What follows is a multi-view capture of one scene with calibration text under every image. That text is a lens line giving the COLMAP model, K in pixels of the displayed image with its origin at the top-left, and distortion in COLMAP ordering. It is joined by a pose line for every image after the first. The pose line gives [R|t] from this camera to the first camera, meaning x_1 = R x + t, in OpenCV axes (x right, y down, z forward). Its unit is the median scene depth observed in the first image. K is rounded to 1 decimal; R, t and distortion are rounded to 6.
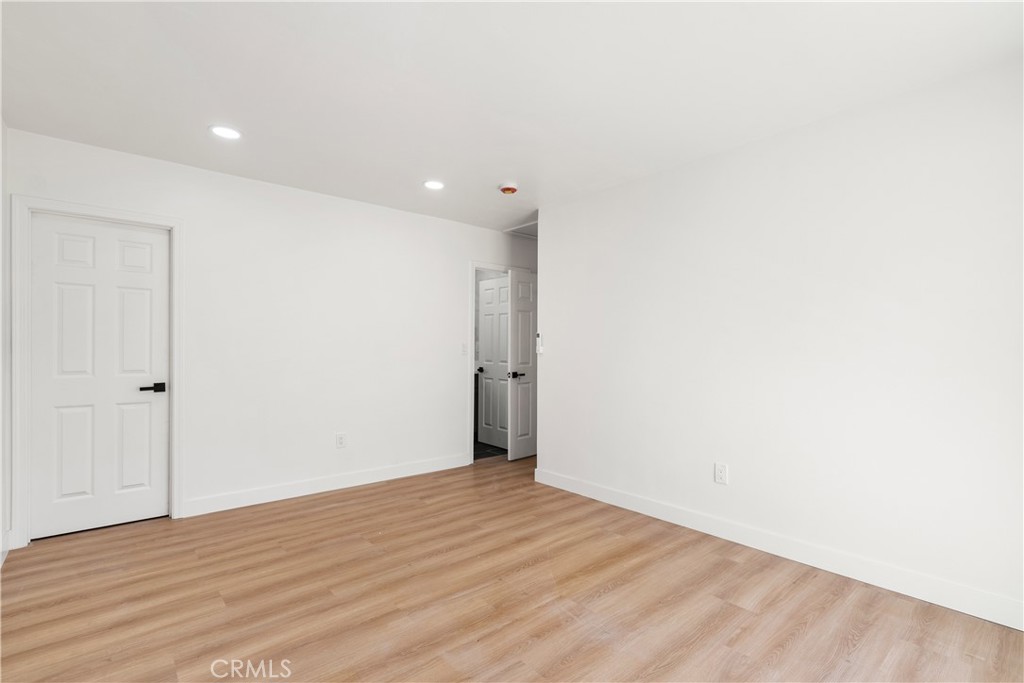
lens RADIAL K [[469.3, 0, 510.6], [0, 469.3, 338.9], [0, 0, 1]] dist [-0.000276, 0.000303]
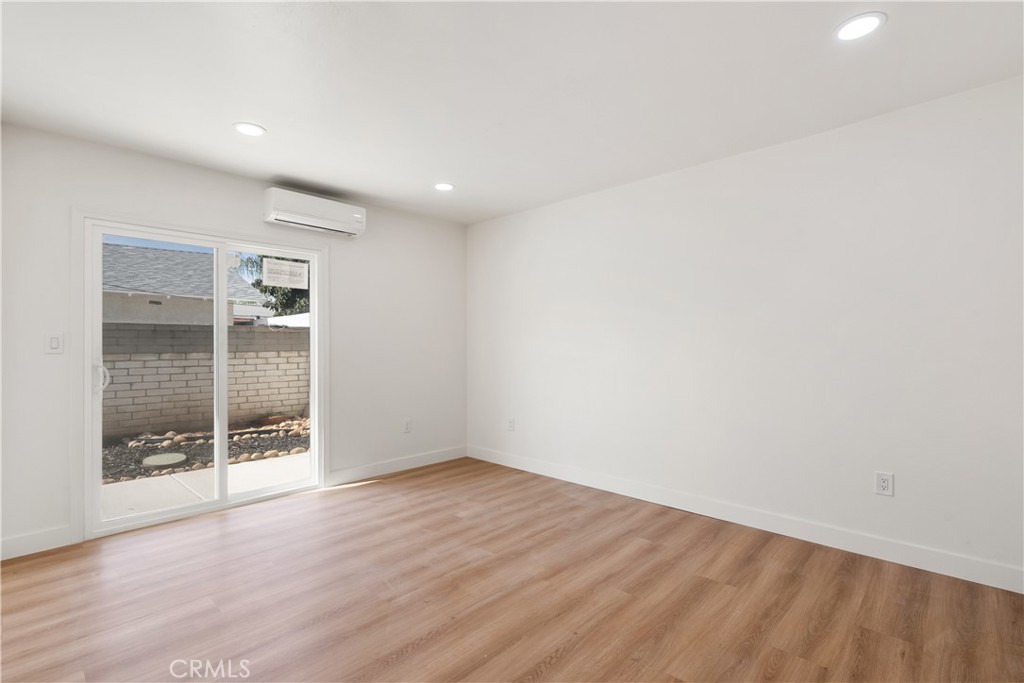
lens RADIAL K [[469.3, 0, 510.6], [0, 469.3, 338.9], [0, 0, 1]] dist [-0.000276, 0.000303]
pose [[-0.994664, -0.001794, -0.103150, -0.040179], [0.001662, 0.999440, -0.033409, 0.043530], [0.103153, -0.033402, -0.994105, 2.020260]]
